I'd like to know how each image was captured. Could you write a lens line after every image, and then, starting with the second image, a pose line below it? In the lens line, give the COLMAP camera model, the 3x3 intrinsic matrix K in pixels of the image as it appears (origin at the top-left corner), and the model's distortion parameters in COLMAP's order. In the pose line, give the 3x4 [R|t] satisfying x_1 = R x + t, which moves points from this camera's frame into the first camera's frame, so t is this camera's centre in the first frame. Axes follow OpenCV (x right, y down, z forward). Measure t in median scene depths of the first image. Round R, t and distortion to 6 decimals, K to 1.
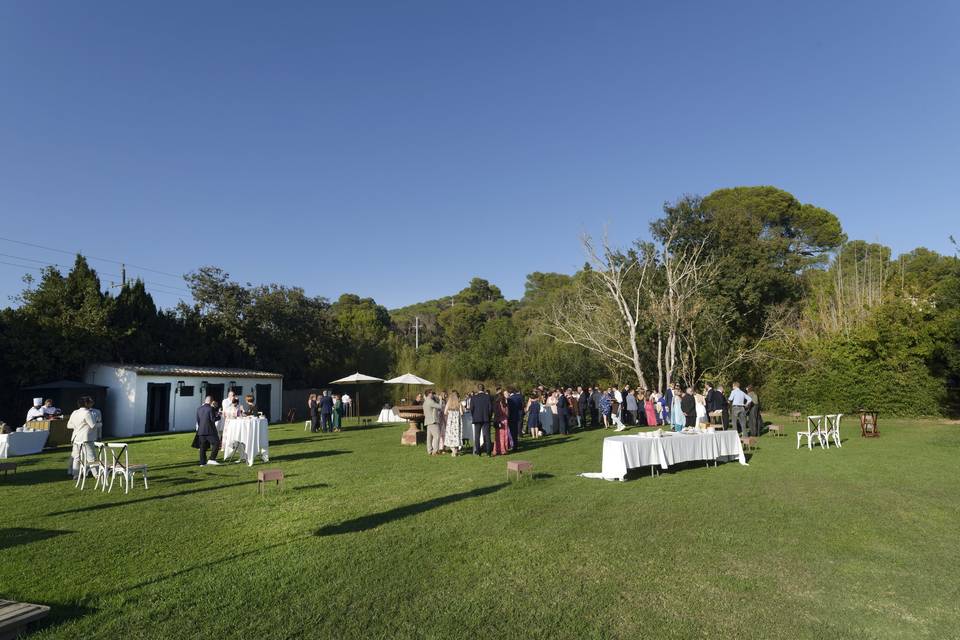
lens RADIAL K [[481.3, 0, 480.5], [0, 481.3, 325.5], [0, 0, 1]] dist [0.008289, 0.000816]
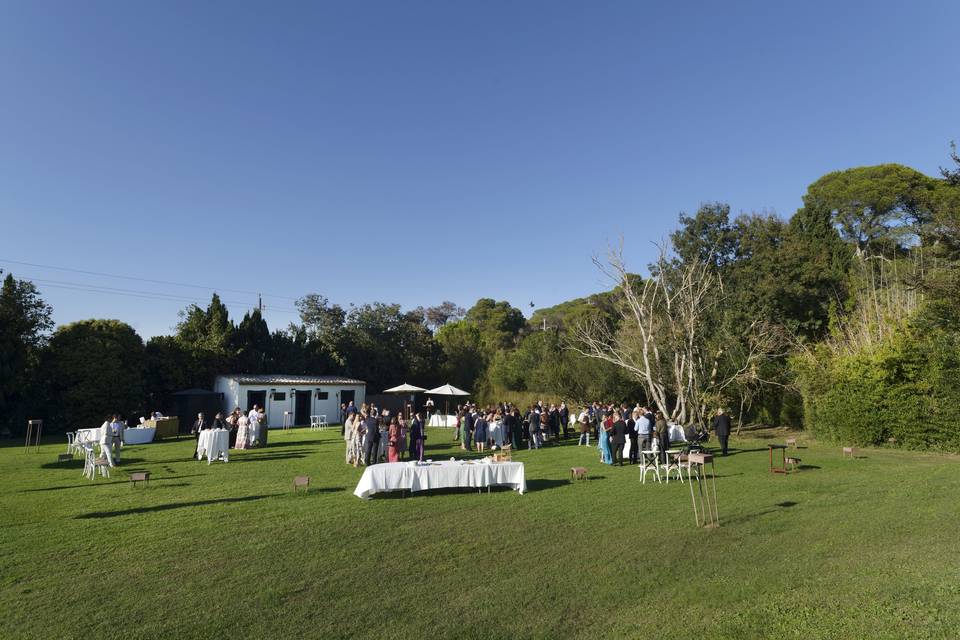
lens RADIAL K [[470.4, 0, 480.0], [0, 470.4, 320.0], [0, 0, 1]] dist [0.003934, 0.001518]
pose [[0.951340, -0.027409, -0.306923, 0.266790], [0.024728, 0.999615, -0.012623, -0.035567], [0.307150, 0.004419, 0.951651, -0.026882]]
